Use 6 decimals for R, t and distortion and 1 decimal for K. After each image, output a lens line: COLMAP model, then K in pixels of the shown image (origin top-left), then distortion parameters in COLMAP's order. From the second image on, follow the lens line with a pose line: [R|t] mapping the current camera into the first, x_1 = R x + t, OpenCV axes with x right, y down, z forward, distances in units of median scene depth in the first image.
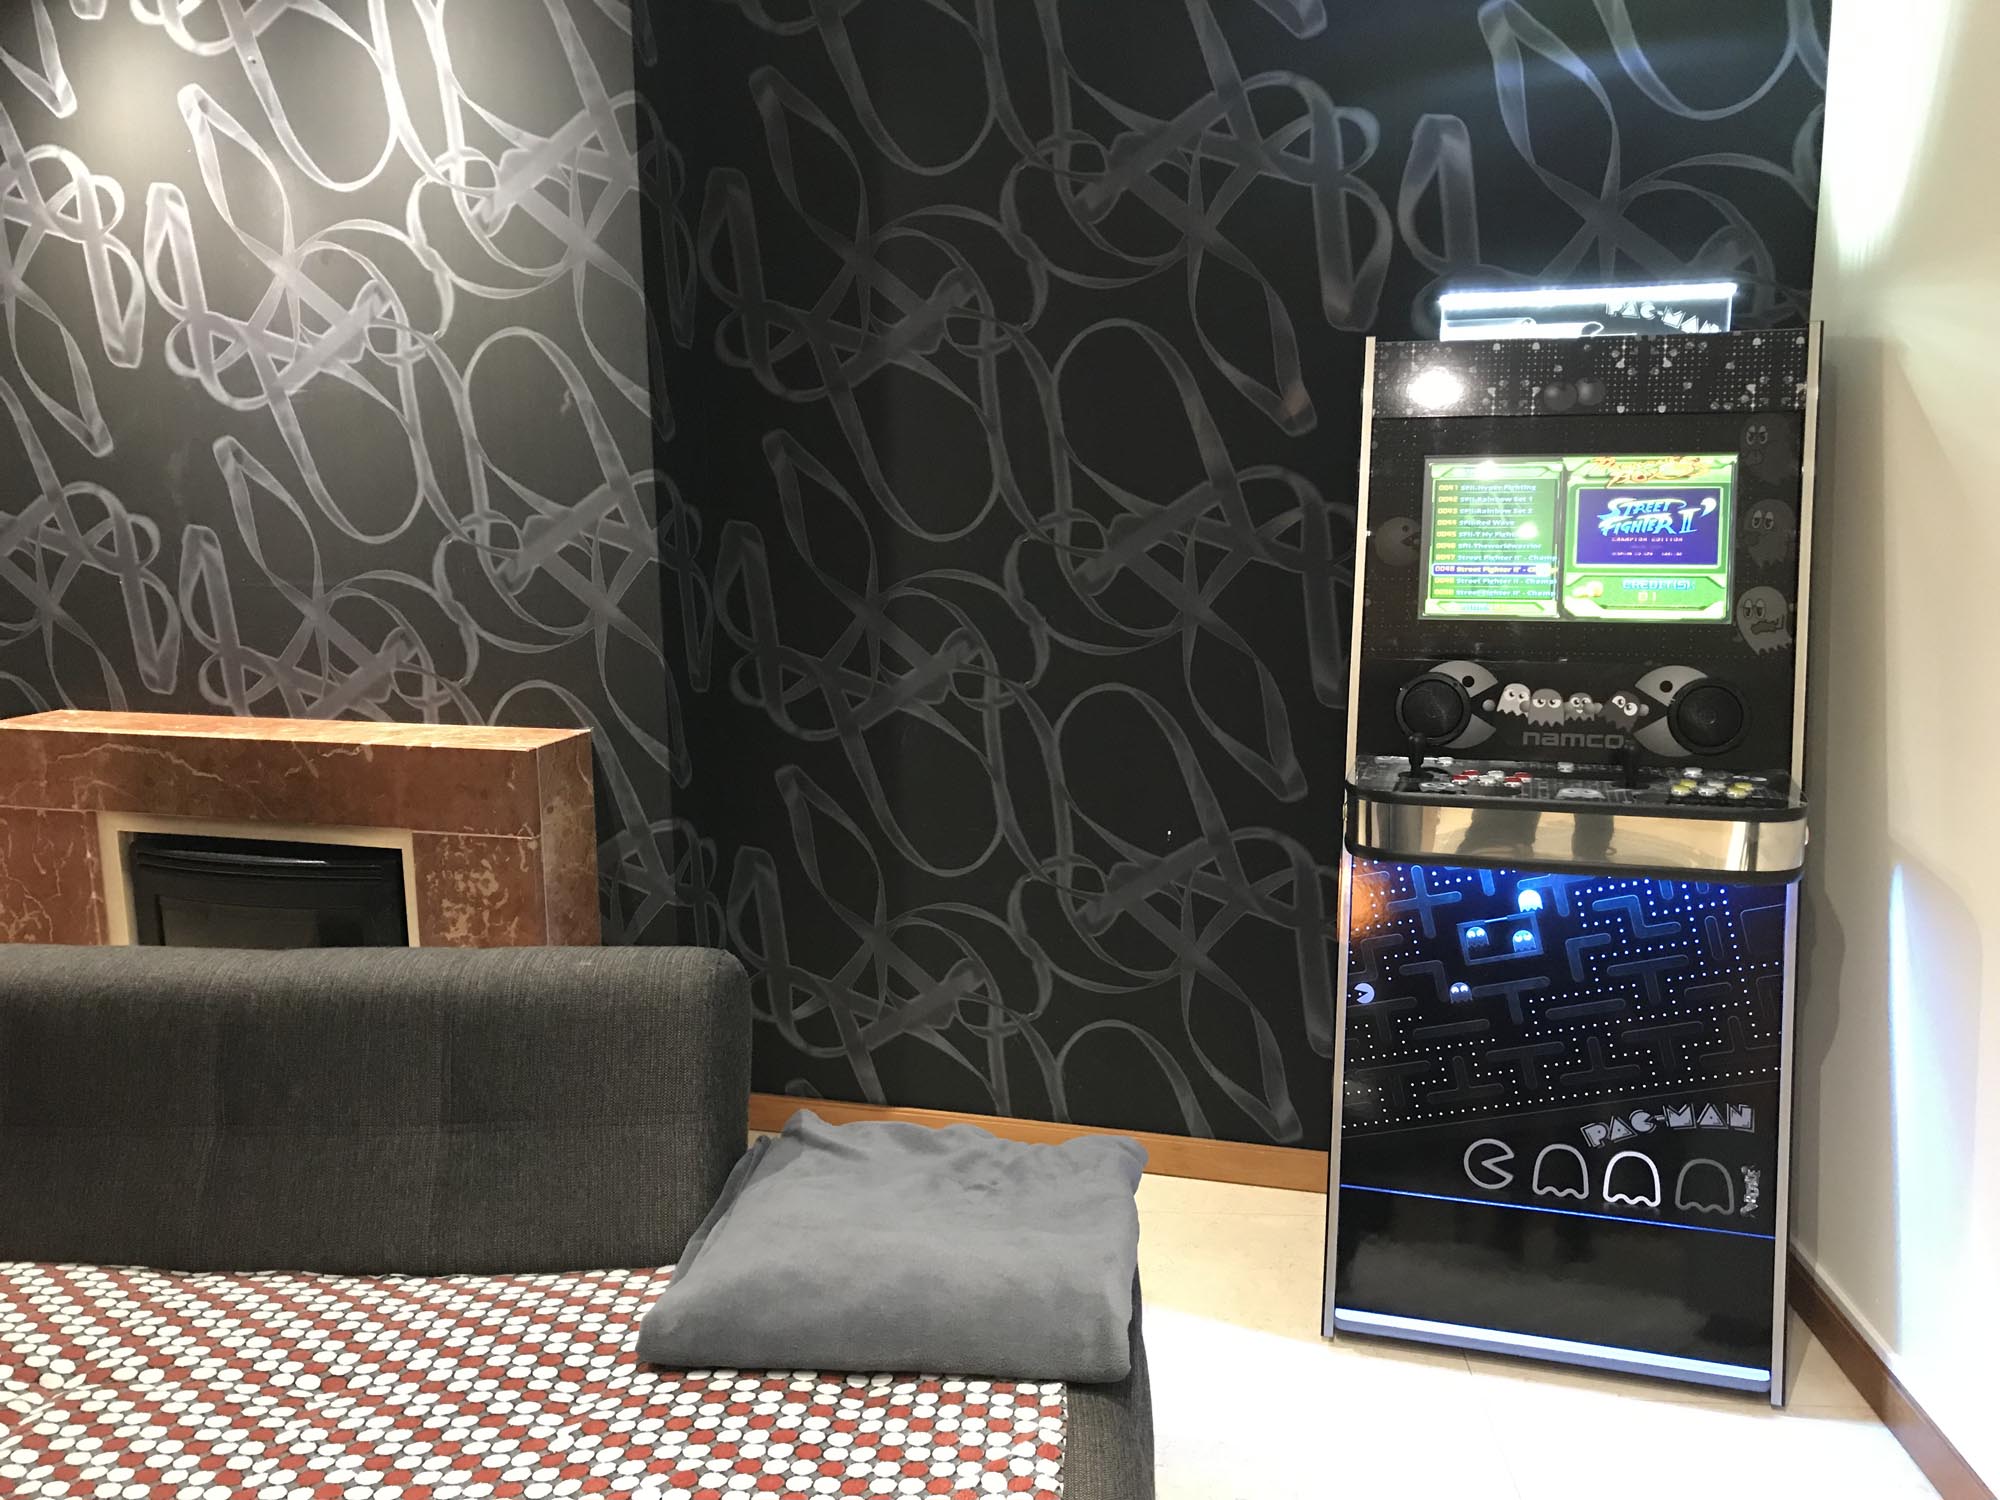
lens RADIAL K [[1632.1, 0, 999.2], [0, 1632.1, 739.7], [0, 0, 1]] dist [0.018960, 0.004801]
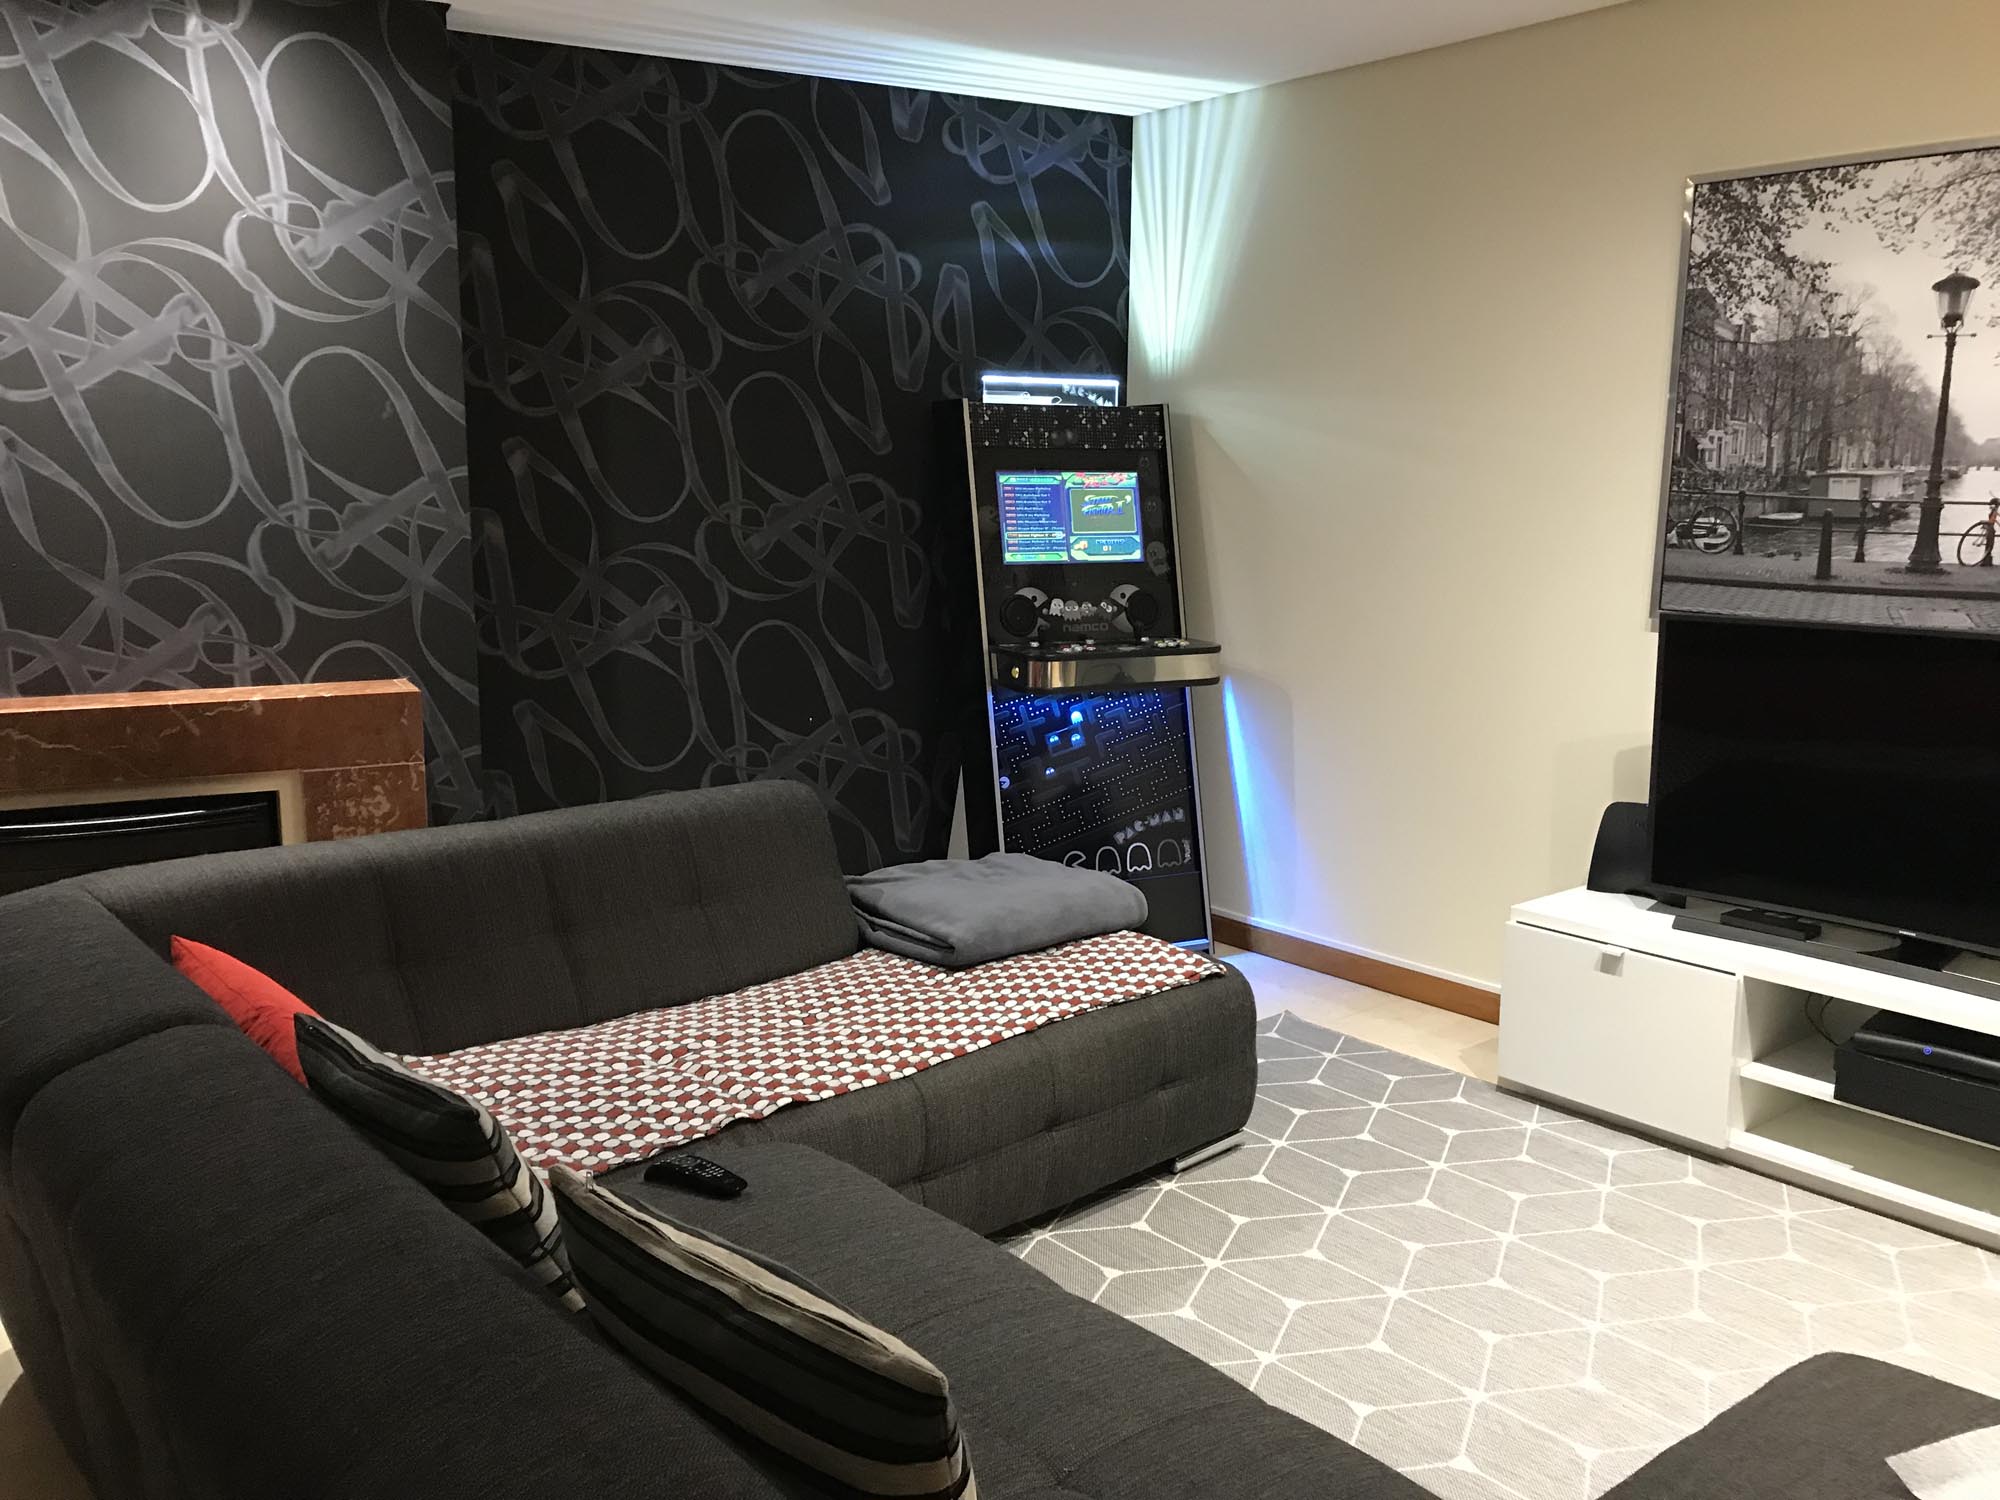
lens RADIAL K [[1631.3, 0, 997.4], [0, 1631.3, 754.6], [0, 0, 1]] dist [0.065989, -0.093677]
pose [[0.713951, -0.101876, 0.692744, -0.841637], [0.101522, 0.993965, 0.041545, 0.046962], [-0.692796, 0.040668, 0.719986, -0.200150]]
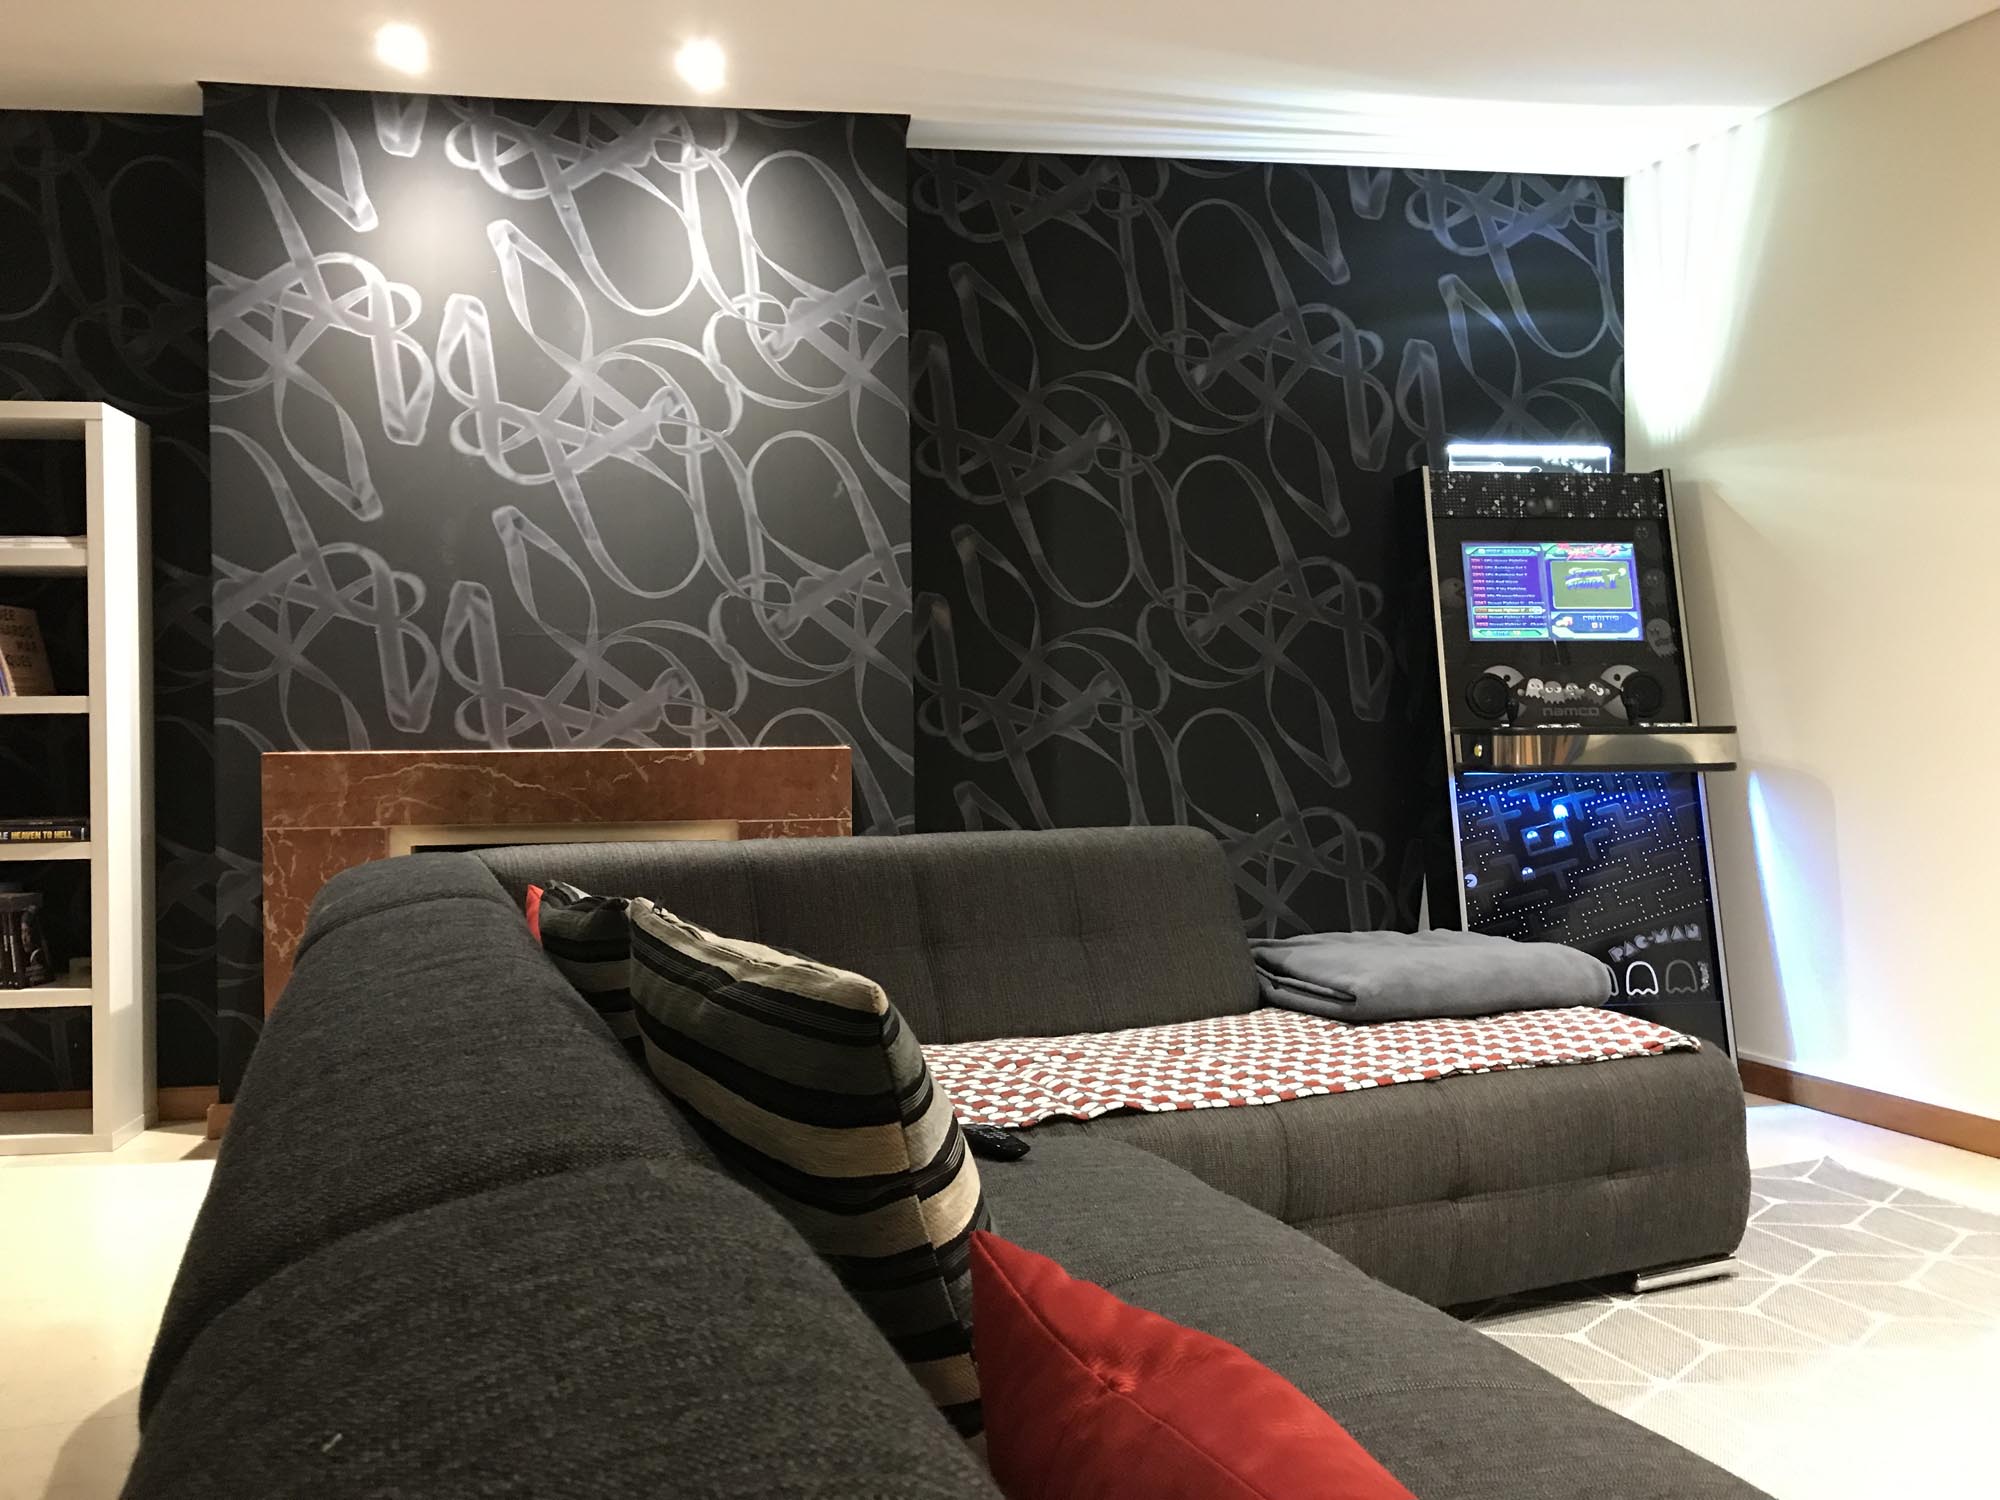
lens RADIAL K [[1630.9, 0, 1000.0], [0, 1630.9, 750.0], [0, 0, 1]] dist [0.105541, -0.277784]
pose [[0.908664, -0.000450, 0.417529, -0.706941], [0.068200, 0.986729, -0.147358, 0.200857], [-0.411921, 0.162374, 0.896636, -0.181361]]
